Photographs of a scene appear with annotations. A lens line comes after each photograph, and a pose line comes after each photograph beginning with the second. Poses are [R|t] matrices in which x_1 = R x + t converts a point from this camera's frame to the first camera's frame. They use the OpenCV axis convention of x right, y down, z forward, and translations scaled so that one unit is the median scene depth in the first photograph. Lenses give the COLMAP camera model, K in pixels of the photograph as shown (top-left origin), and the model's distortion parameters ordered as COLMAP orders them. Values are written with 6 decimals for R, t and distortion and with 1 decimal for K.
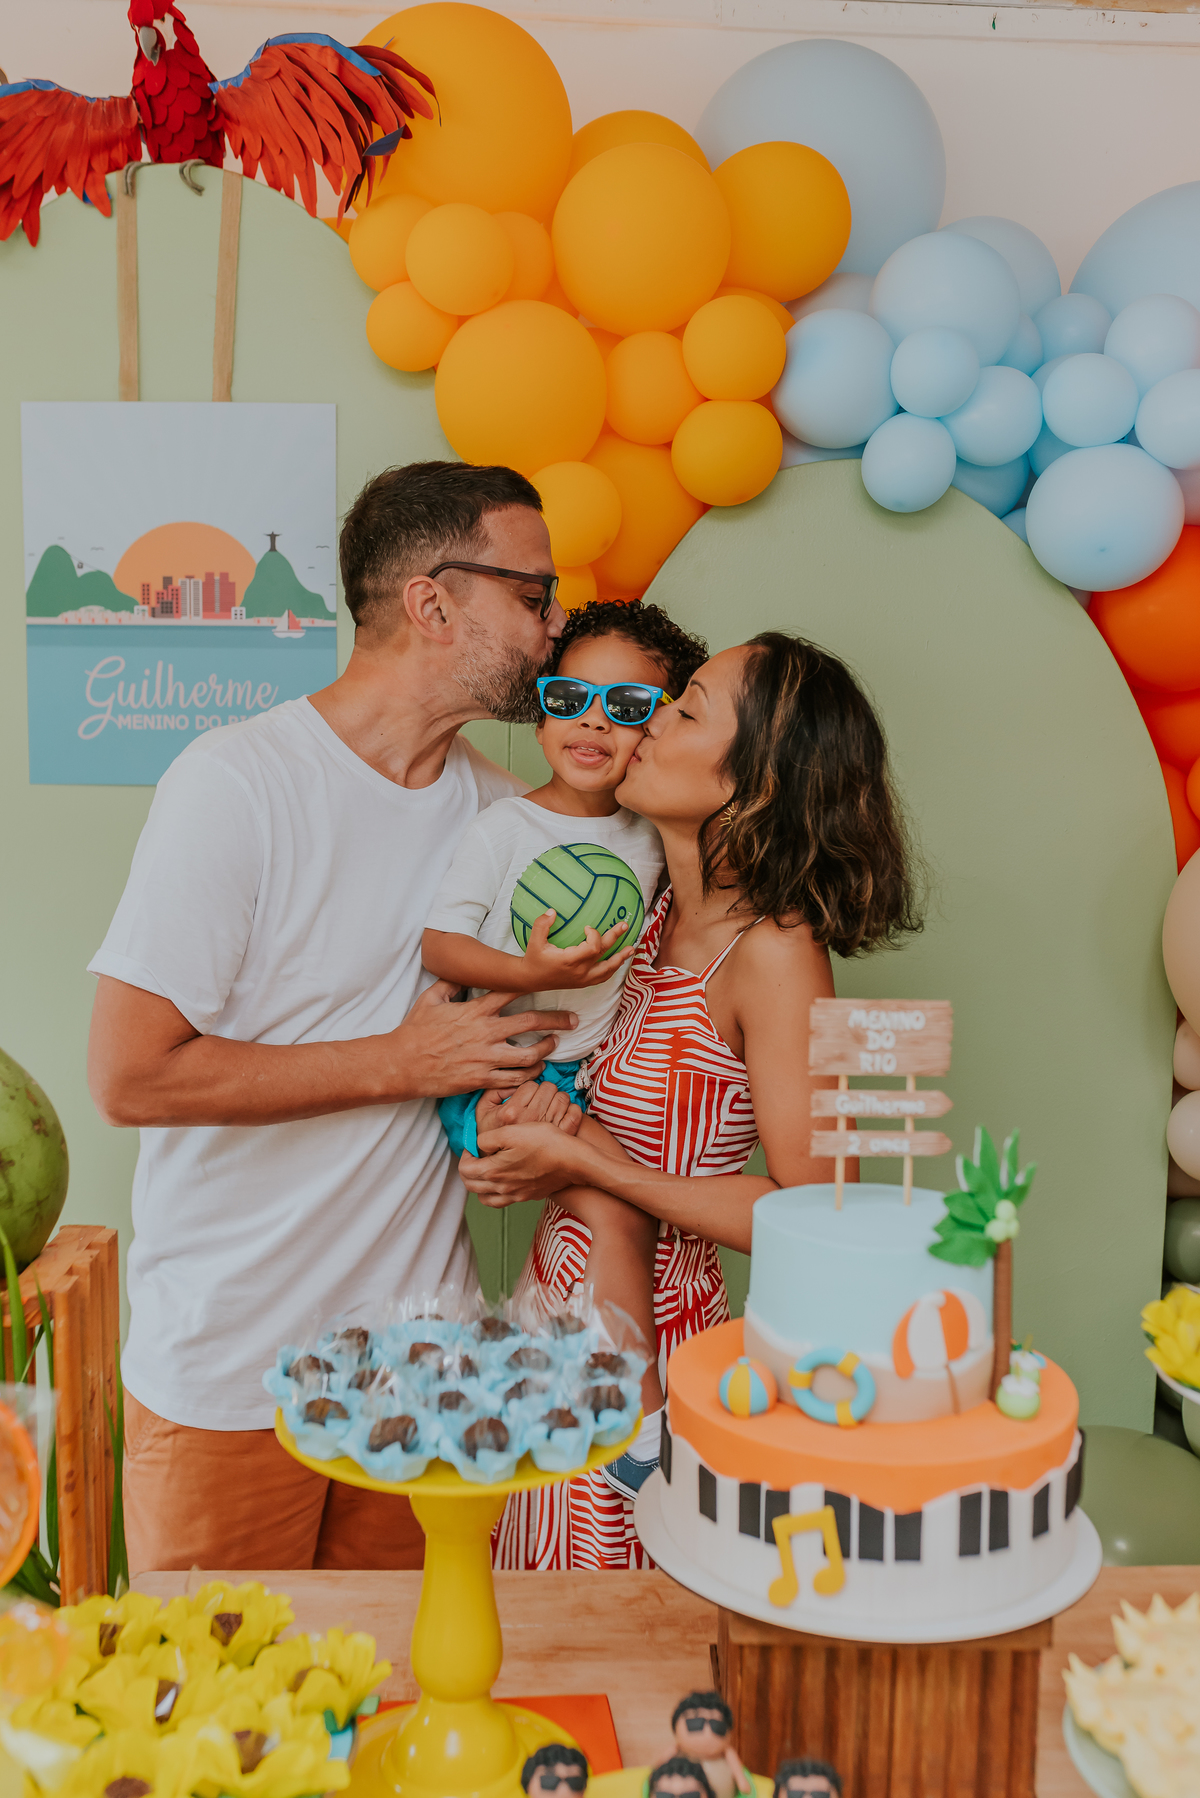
lens RADIAL K [[1706.7, 0, 592.3], [0, 1706.7, 931.9], [0, 0, 1]] dist [-0.005621, 0.000989]
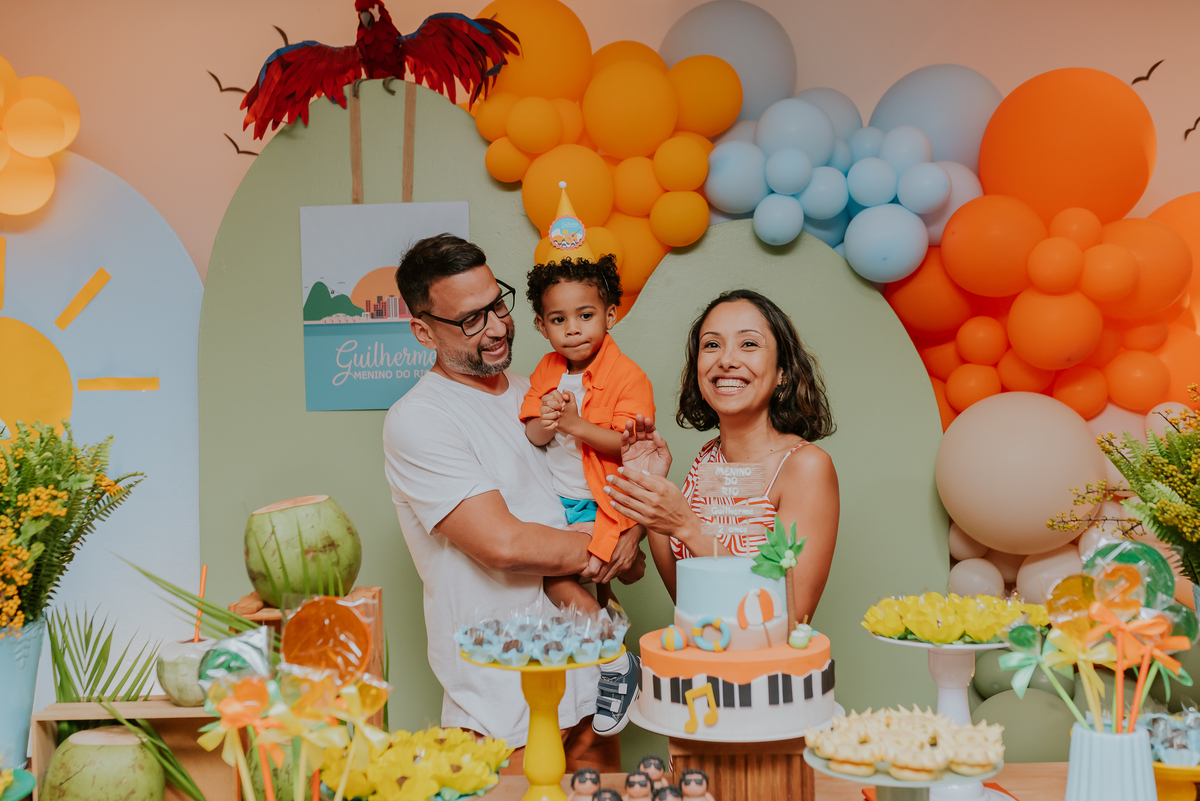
lens RADIAL K [[1190.0, 0, 600.7], [0, 1190.0, 419.9], [0, 0, 1]] dist [0.004370, 0.006074]
pose [[0.998713, -0.037666, -0.033964, 0.030869], [0.033885, 0.993817, -0.105735, 0.075686], [0.037736, 0.104448, 0.993814, -0.281624]]
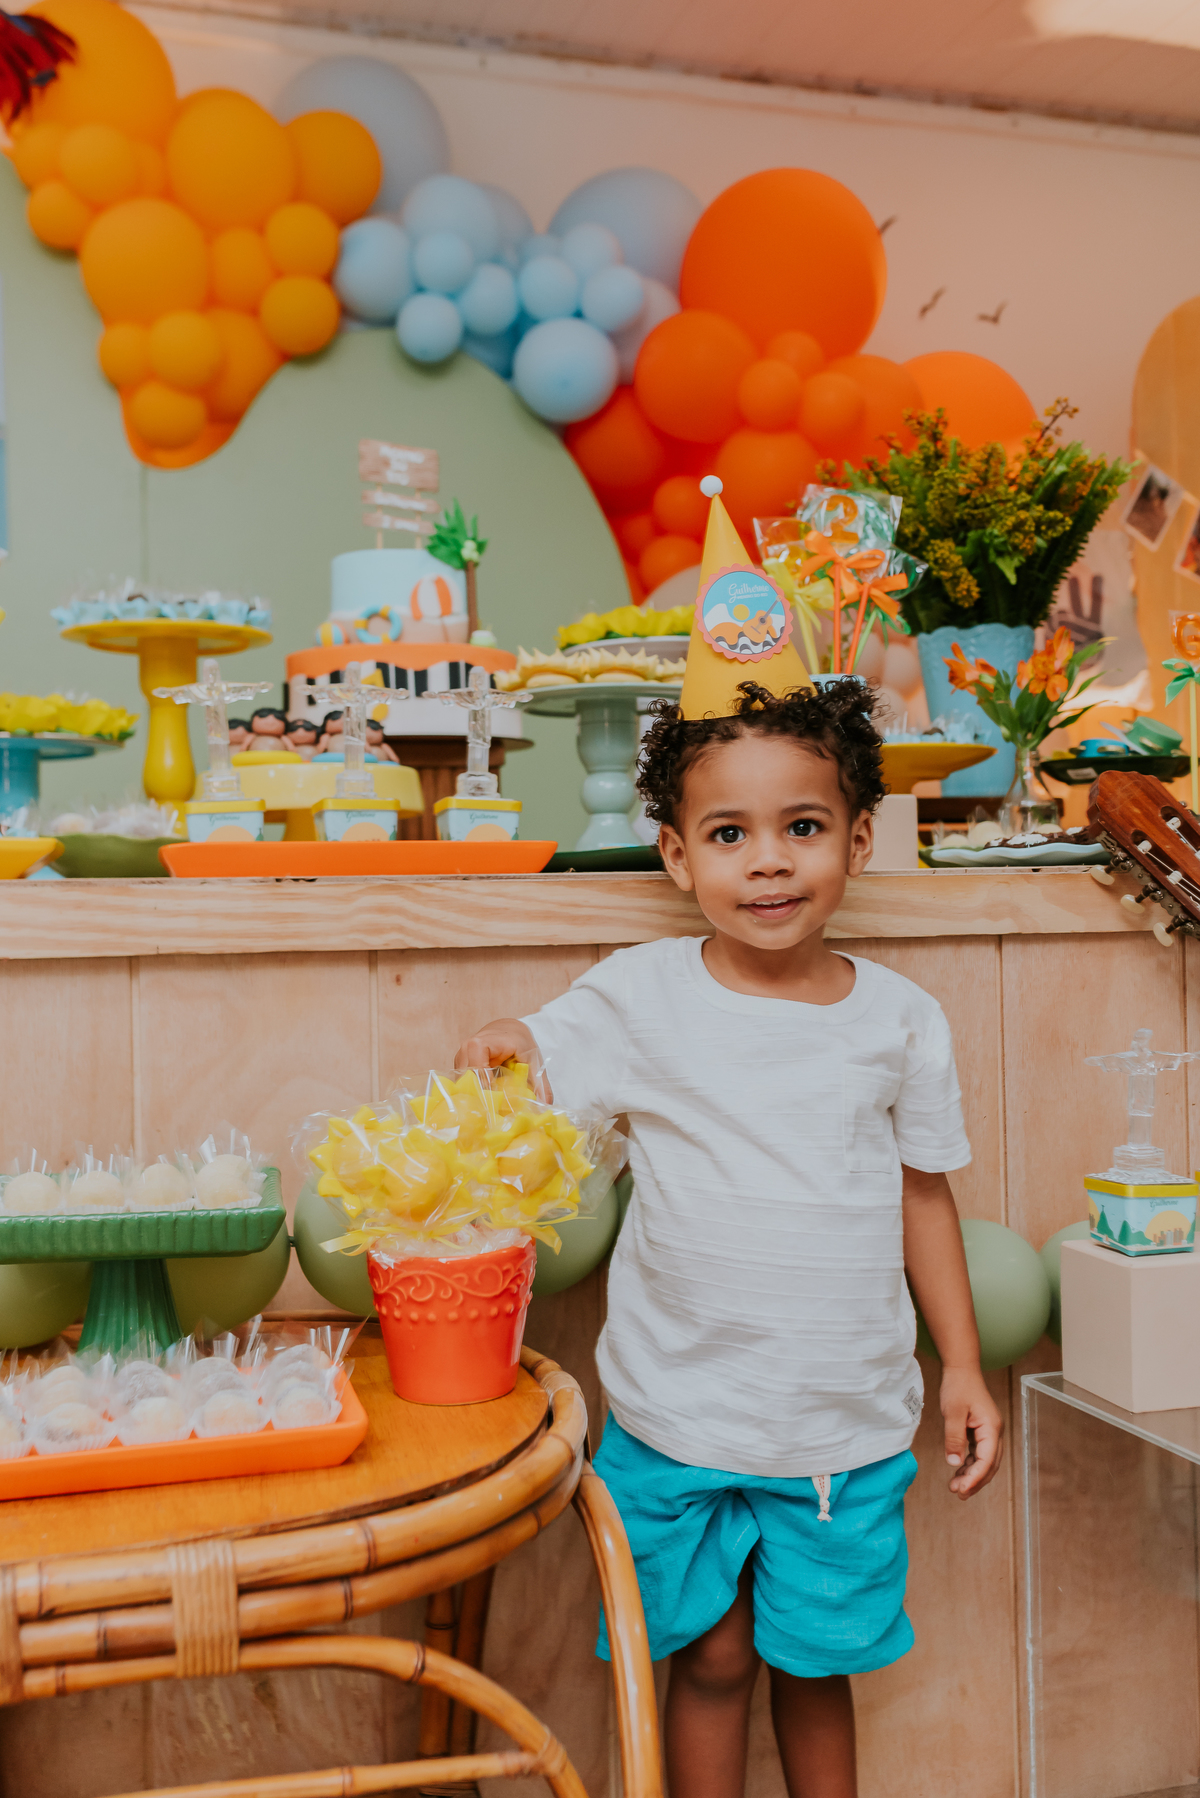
lens RADIAL K [[1783.1, 0, 575.1], [0, 1783.1, 897.1], [0, 0, 1]] dist [0.004370, 0.006074]
pose [[0.974742, -0.033942, 0.220739, -0.041913], [0.060063, 0.991810, -0.112720, 0.392995], [-0.215105, 0.123131, 0.968797, -0.424764]]
